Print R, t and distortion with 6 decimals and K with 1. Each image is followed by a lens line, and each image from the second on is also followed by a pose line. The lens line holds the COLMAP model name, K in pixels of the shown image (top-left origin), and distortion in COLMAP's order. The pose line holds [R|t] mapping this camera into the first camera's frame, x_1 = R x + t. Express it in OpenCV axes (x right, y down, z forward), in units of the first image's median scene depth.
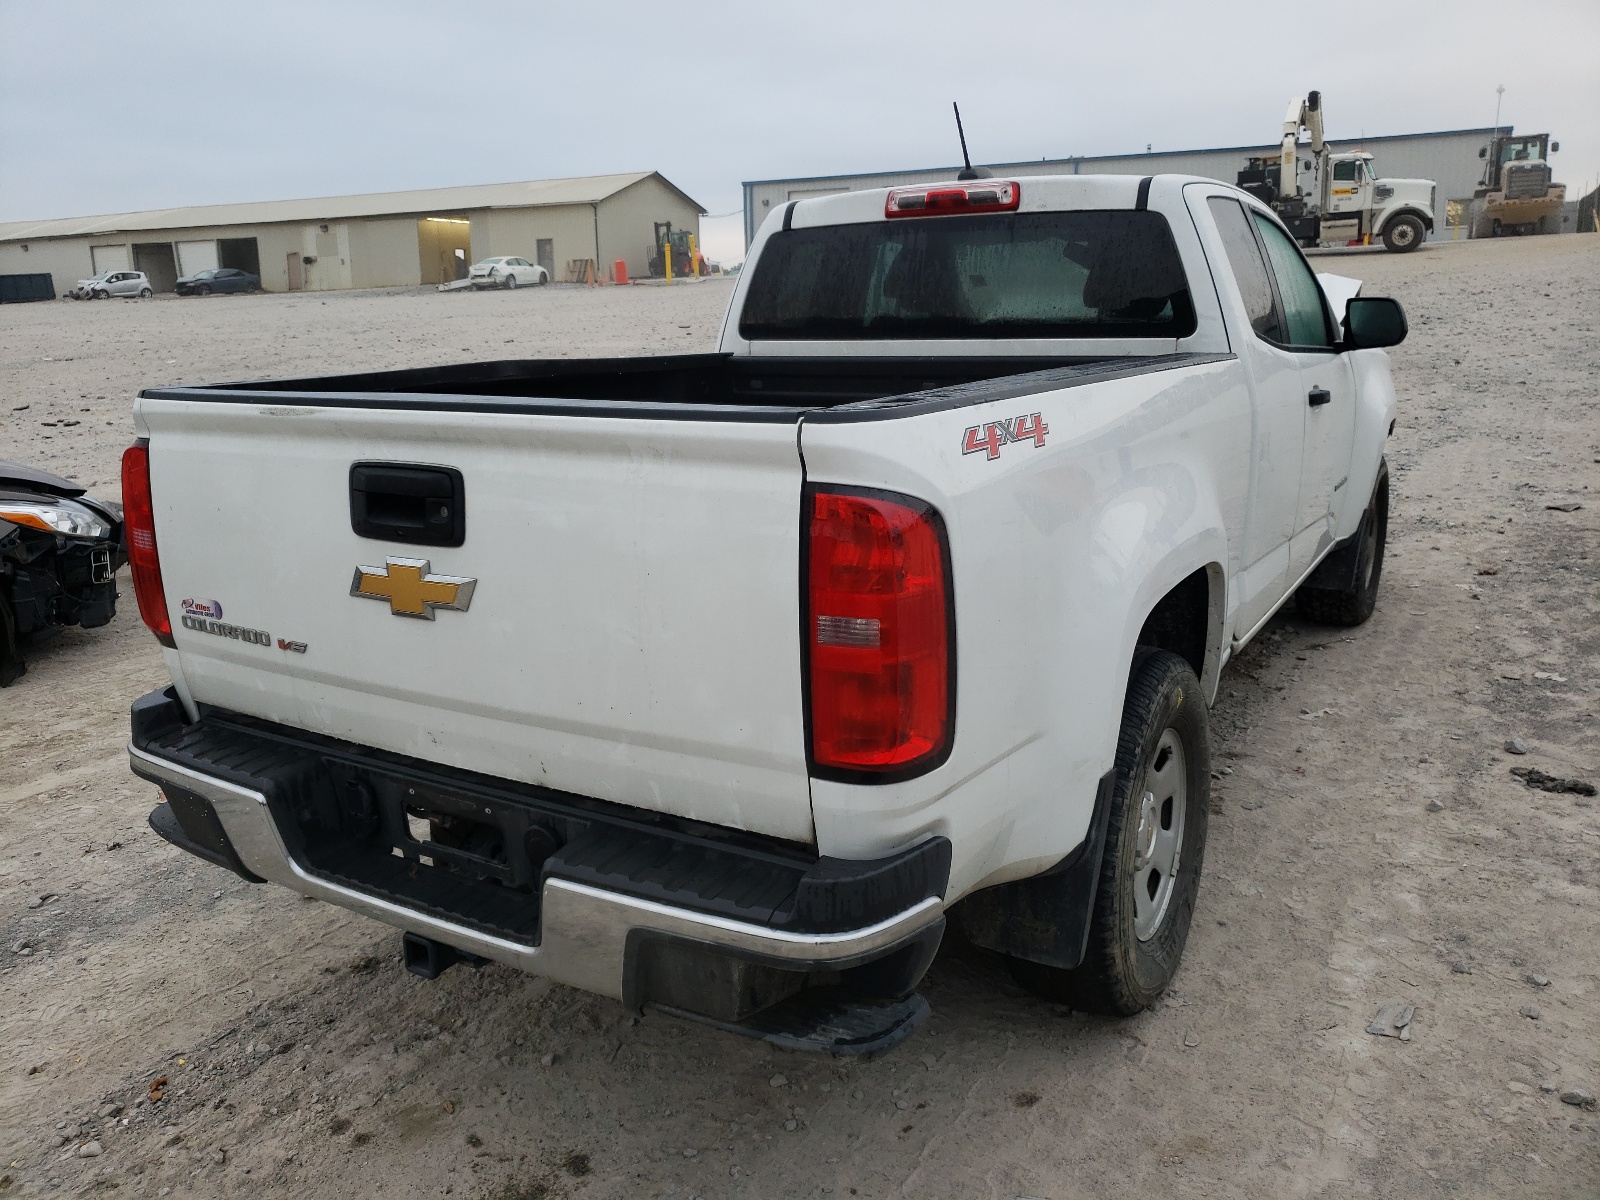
lens RADIAL K [[1237.2, 0, 806.9], [0, 1237.2, 585.4], [0, 0, 1]] dist [0.056106, -0.034026]
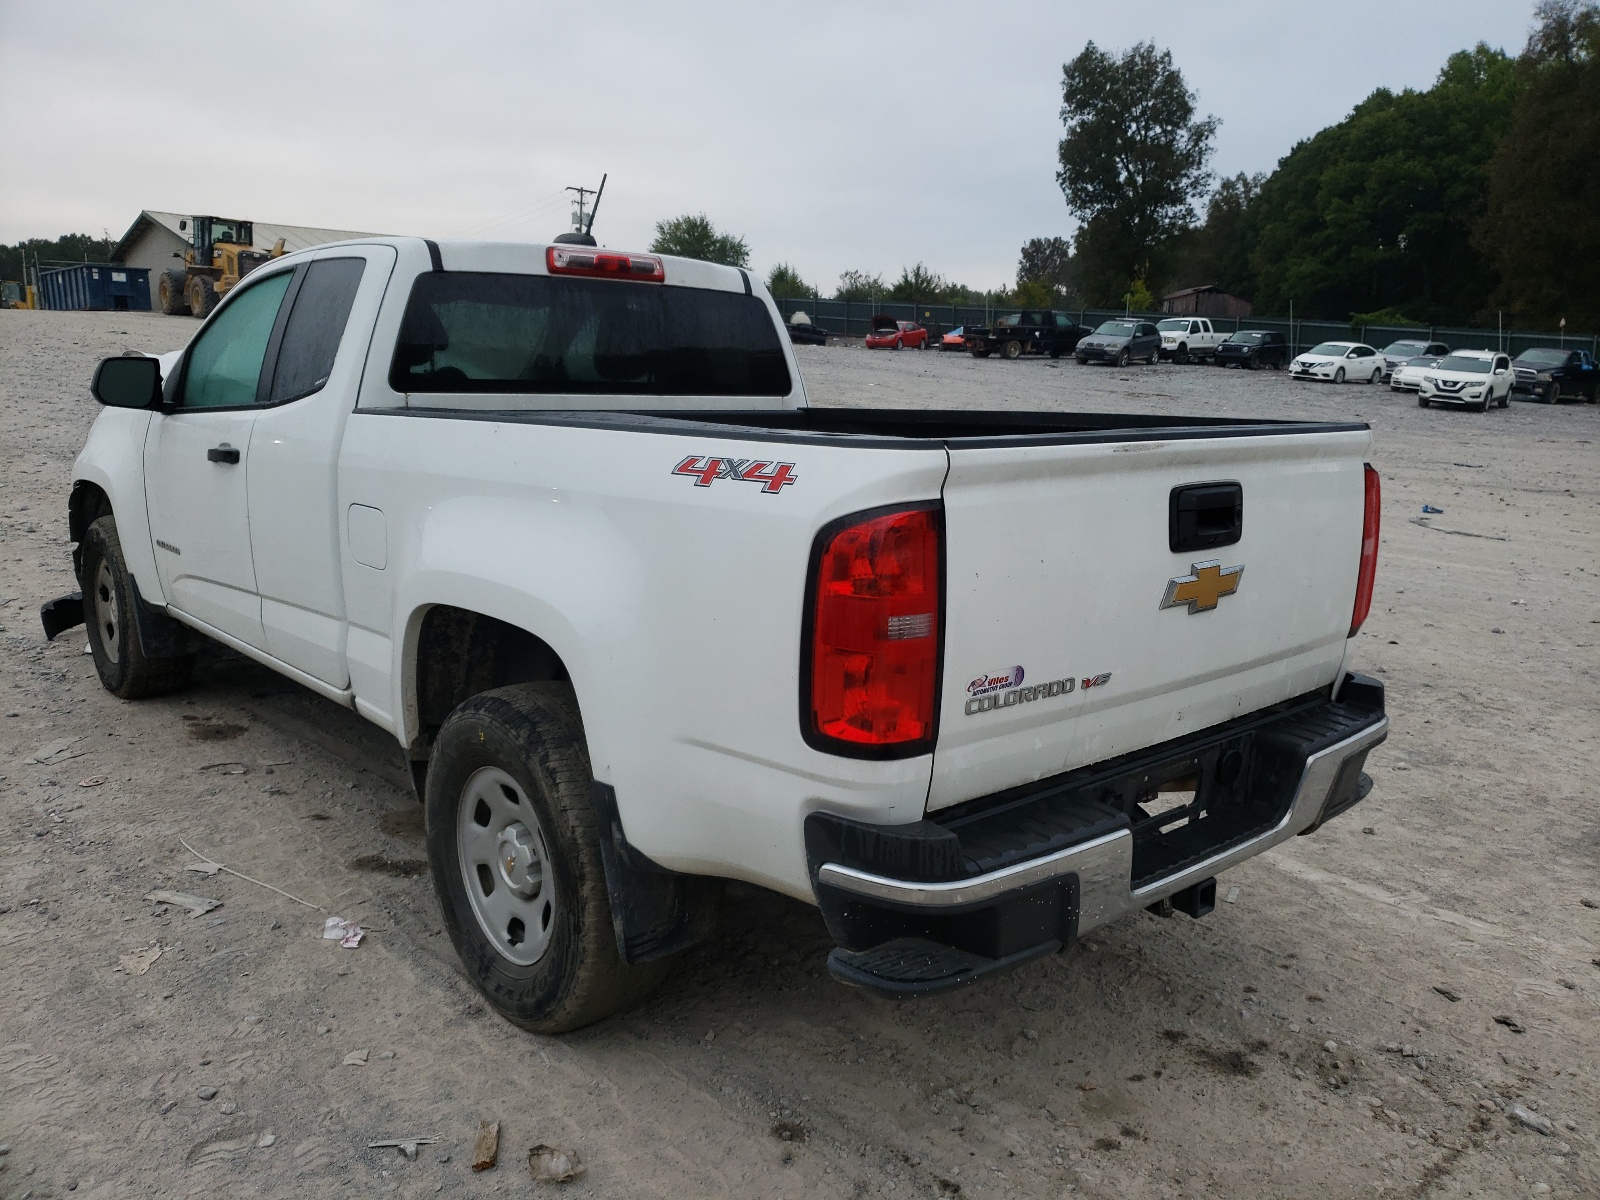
lens RADIAL K [[1237.2, 0, 806.2], [0, 1237.2, 610.9], [0, 0, 1]] dist [0.056106, -0.034026]
pose [[0.289229, -0.153113, 0.944935, -1.394559], [0.191945, 0.976353, 0.099453, -0.149280], [-0.937819, 0.152611, 0.311779, 0.877661]]
